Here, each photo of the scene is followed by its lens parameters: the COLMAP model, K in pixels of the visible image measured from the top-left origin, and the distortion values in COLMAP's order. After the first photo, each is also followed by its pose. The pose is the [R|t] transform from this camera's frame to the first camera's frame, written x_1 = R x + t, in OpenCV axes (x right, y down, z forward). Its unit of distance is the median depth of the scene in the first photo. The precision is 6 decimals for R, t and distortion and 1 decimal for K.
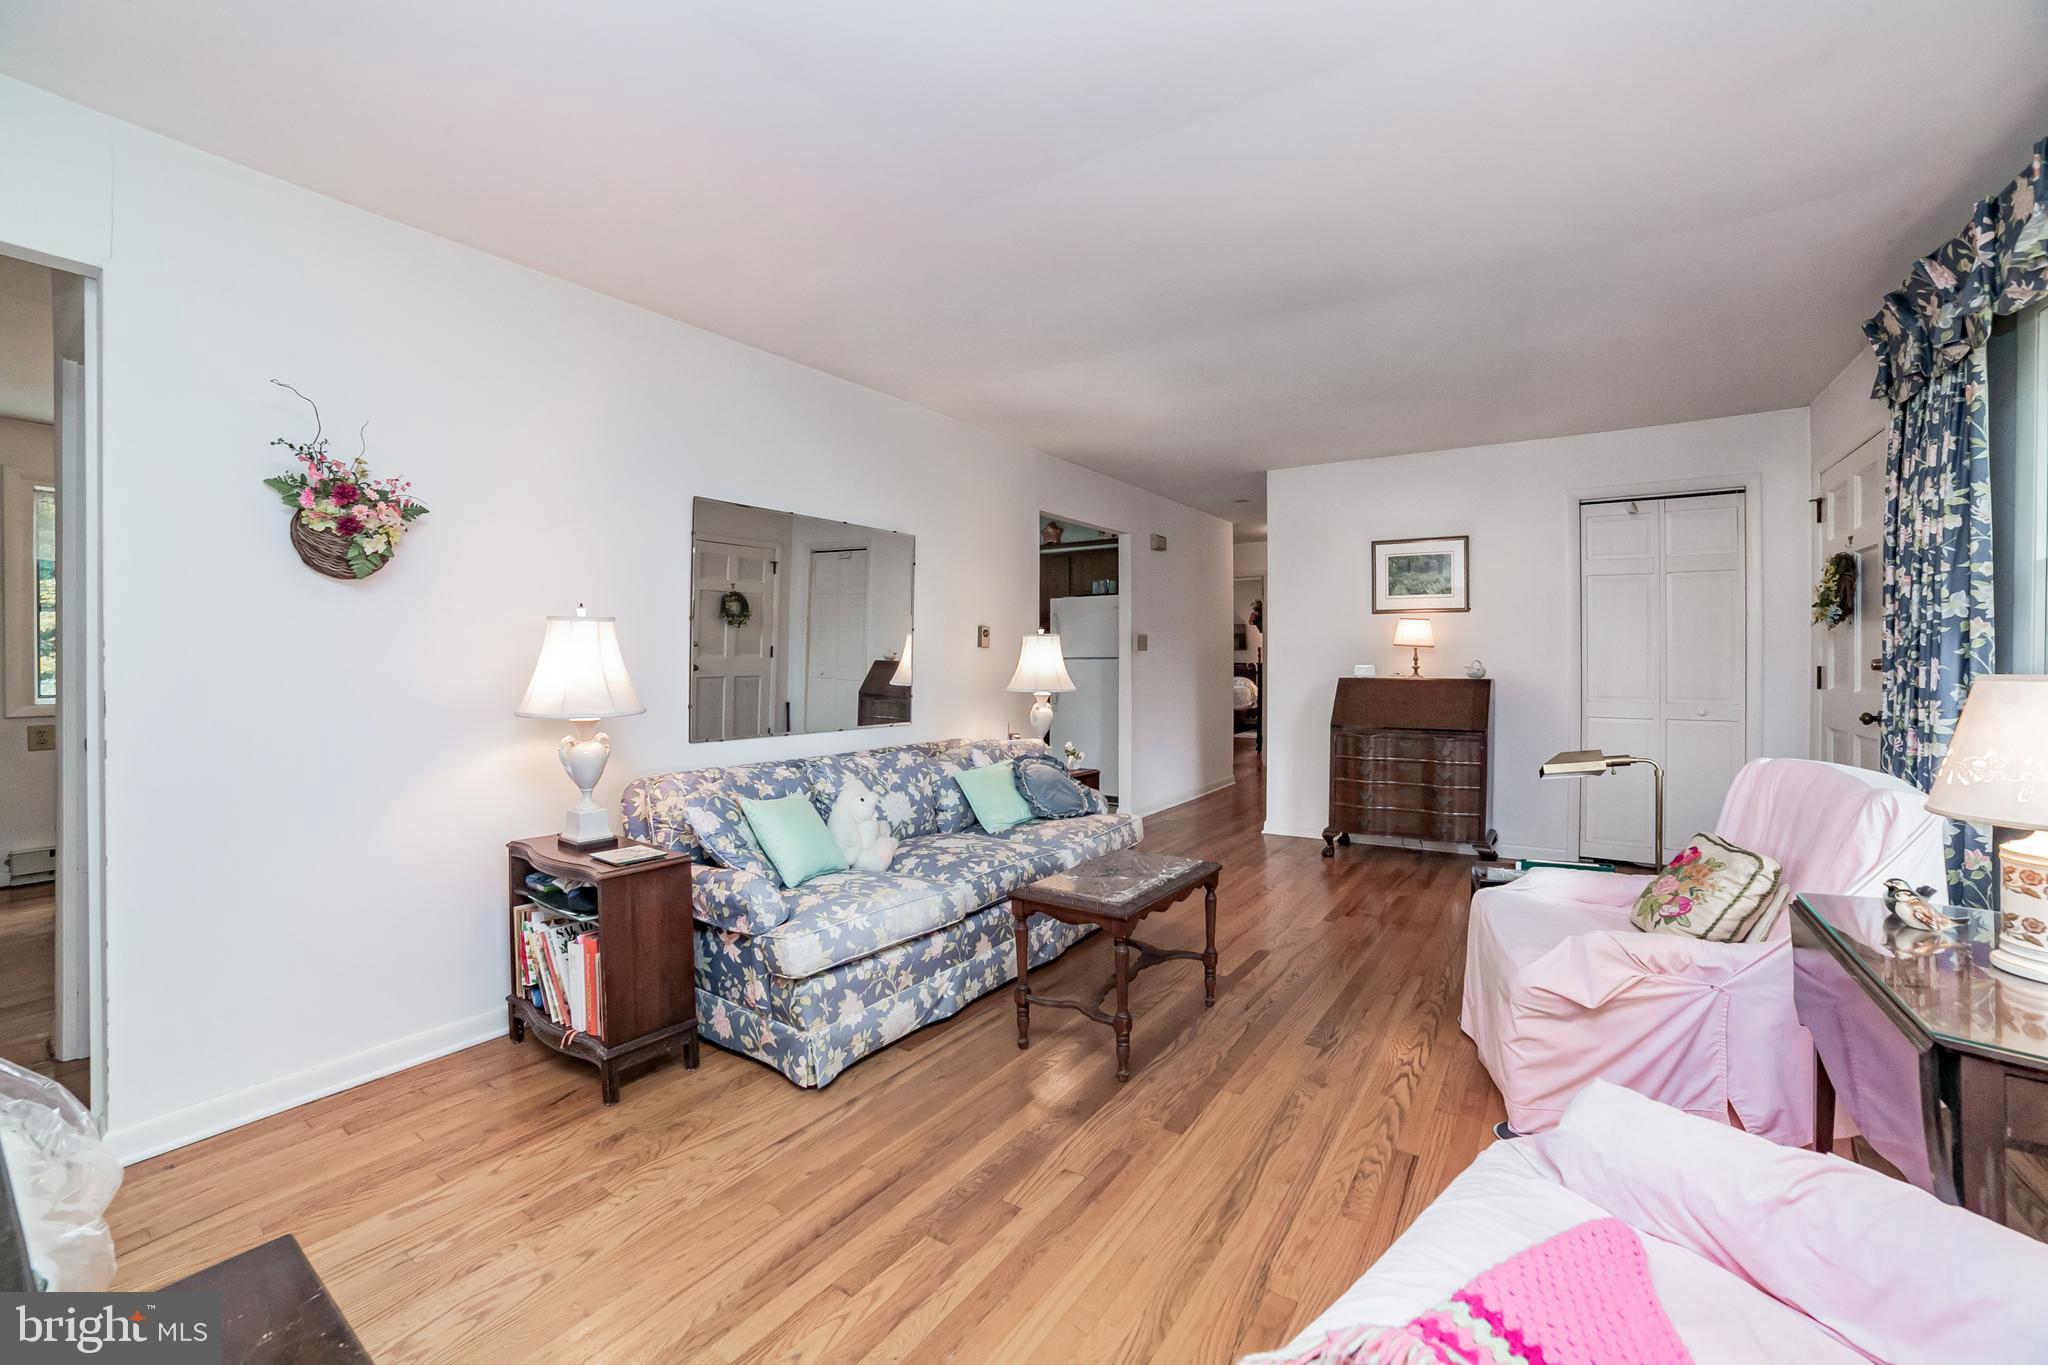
lens RADIAL K [[854.7, 0, 1025.0], [0, 854.7, 670.0], [0, 0, 1]] dist [-0.098847, 0.033431]
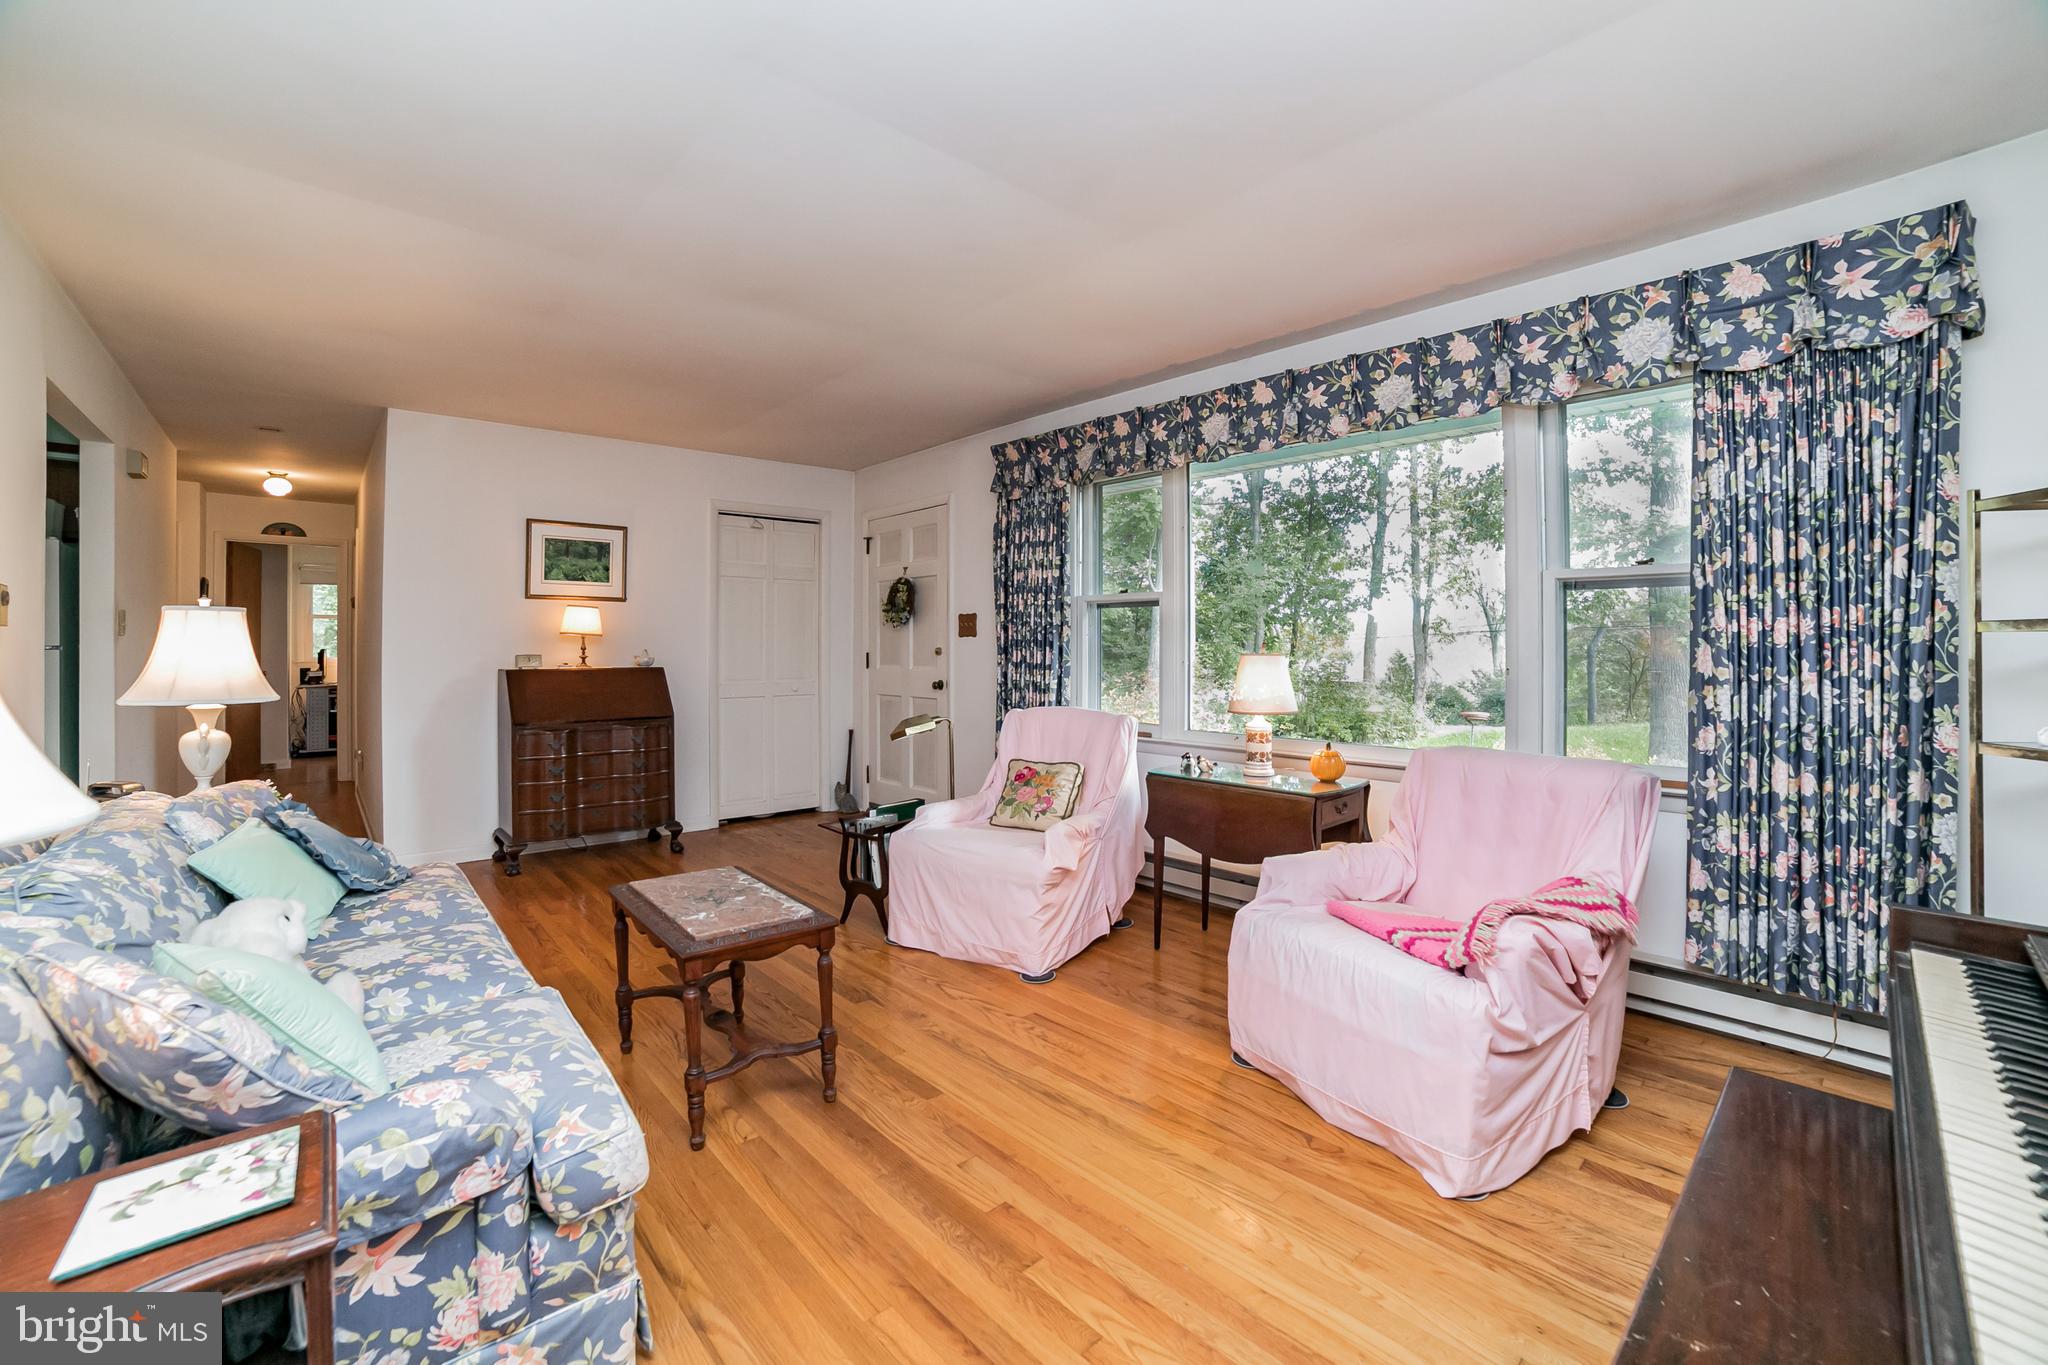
lens RADIAL K [[881.3, 0, 1033.6], [0, 881.3, 644.3], [0, 0, 1]] dist [-0.103521, 0.038835]
pose [[0.199502, 0.001296, 0.979897, -0.413611], [0.014899, 0.999880, -0.004356, -0.005913], [-0.979784, 0.015468, 0.199459, 0.310406]]
